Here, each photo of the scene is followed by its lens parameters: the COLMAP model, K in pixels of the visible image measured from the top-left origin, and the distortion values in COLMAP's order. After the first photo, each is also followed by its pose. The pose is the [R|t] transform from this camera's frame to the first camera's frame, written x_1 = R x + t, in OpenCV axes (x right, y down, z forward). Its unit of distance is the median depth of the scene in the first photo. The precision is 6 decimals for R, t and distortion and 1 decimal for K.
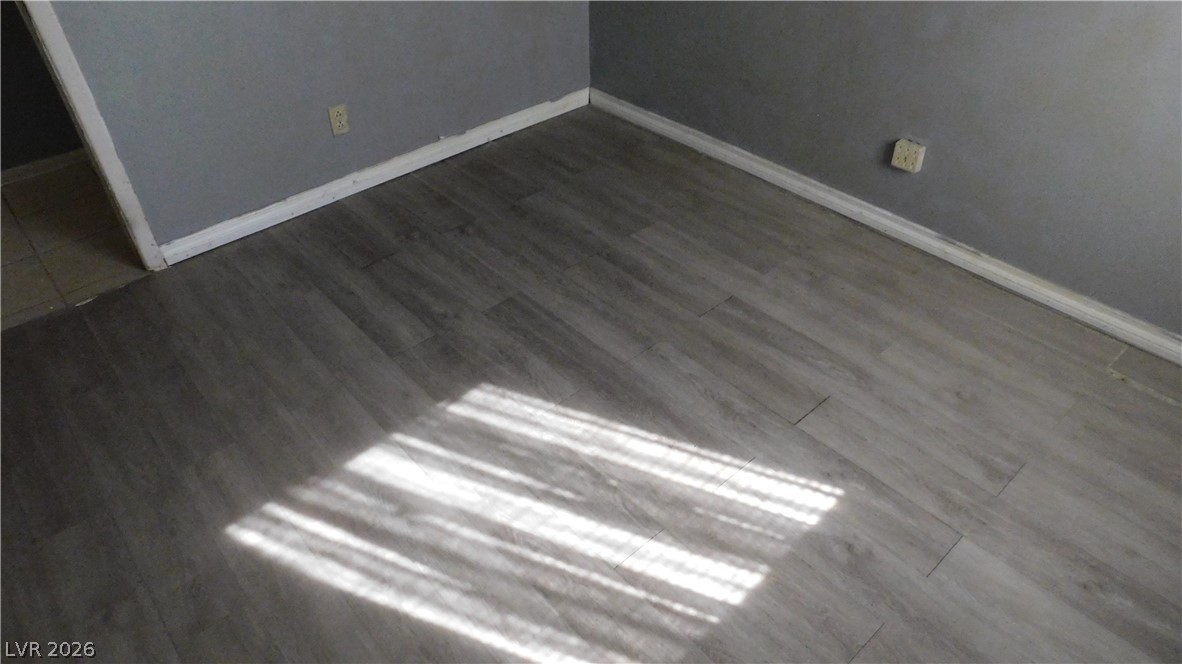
lens RADIAL K [[778.1, 0, 594.8], [0, 778.1, 330.7], [0, 0, 1]] dist [-0.074710, 0.058661]
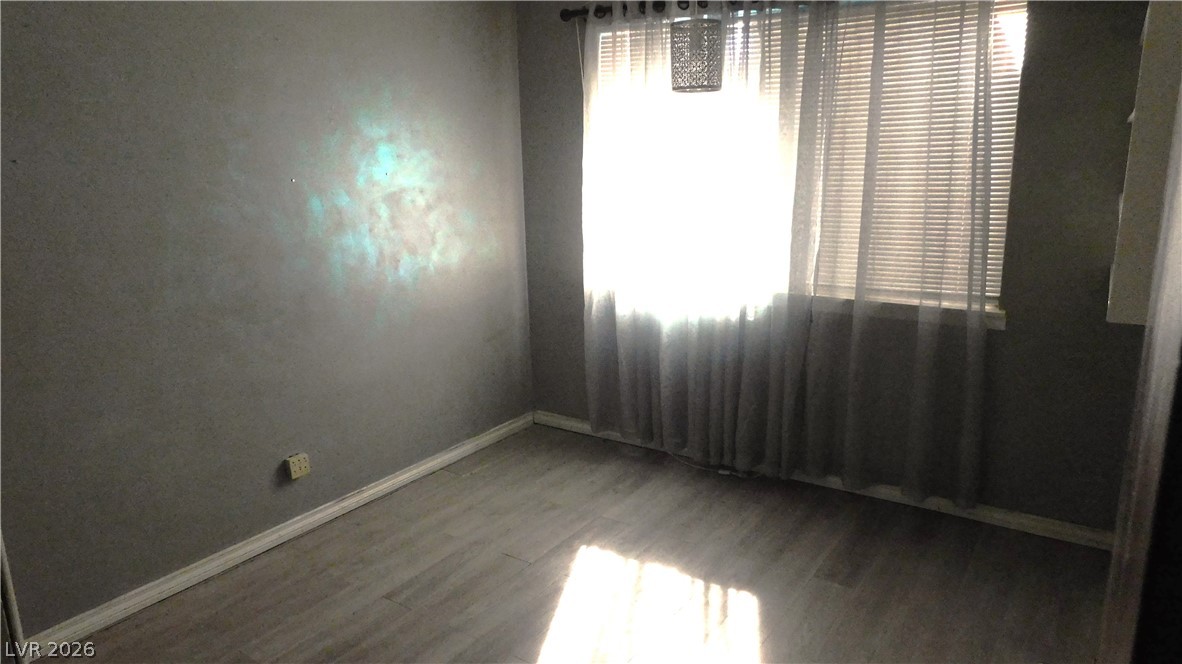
lens RADIAL K [[778.1, 0, 594.8], [0, 778.1, 330.7], [0, 0, 1]] dist [-0.074710, 0.058661]
pose [[-0.244518, -0.185666, 0.951703, -0.913262], [0.640823, 0.705659, 0.302310, -0.467906], [-0.727707, 0.683793, -0.053567, 0.571176]]
